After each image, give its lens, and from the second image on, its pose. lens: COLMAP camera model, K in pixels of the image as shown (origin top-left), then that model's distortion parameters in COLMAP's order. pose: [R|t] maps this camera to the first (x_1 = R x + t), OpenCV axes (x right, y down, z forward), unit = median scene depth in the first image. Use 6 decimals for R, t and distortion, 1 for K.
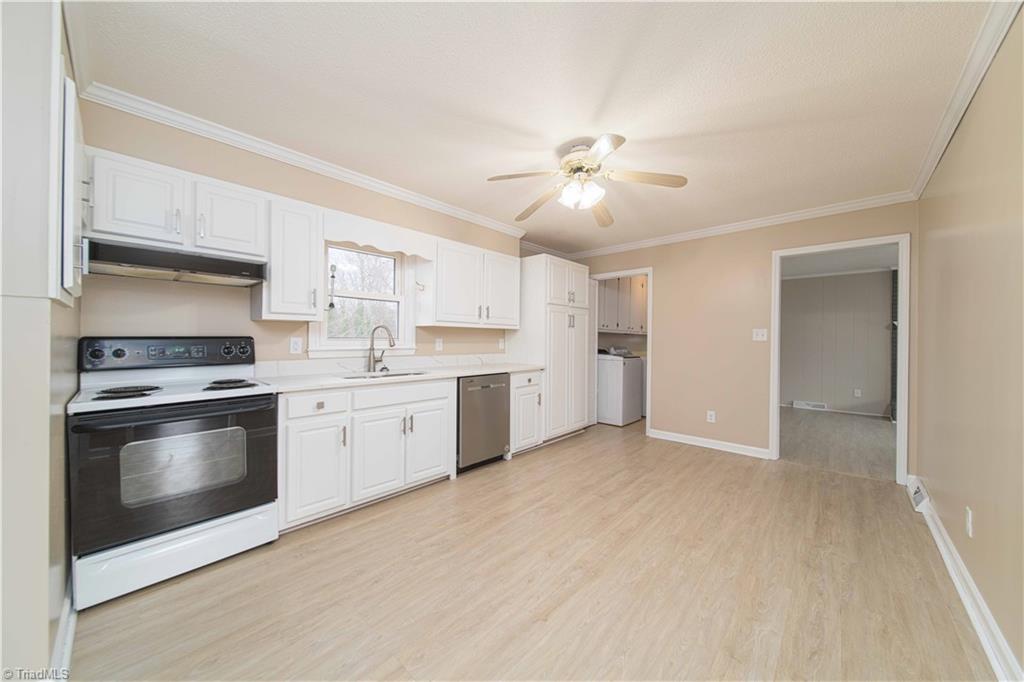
lens RADIAL K [[365.0, 0, 515.0], [0, 365.0, 340.8], [0, 0, 1]] dist [-0.000264, -0.000250]
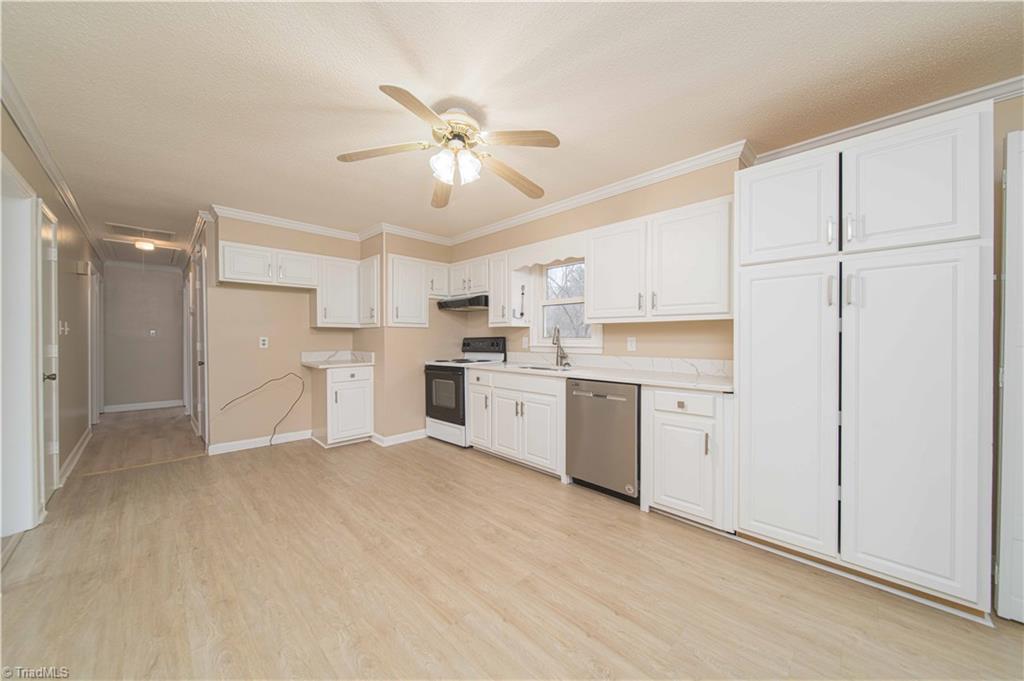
lens RADIAL K [[365.0, 0, 515.0], [0, 365.0, 340.3], [0, 0, 1]] dist [-0.000264, -0.000250]
pose [[-0.054327, -0.003240, -0.998518, 1.002419], [-0.004867, 0.999984, -0.002980, 0.008705], [0.998511, 0.004698, -0.054342, 1.159700]]
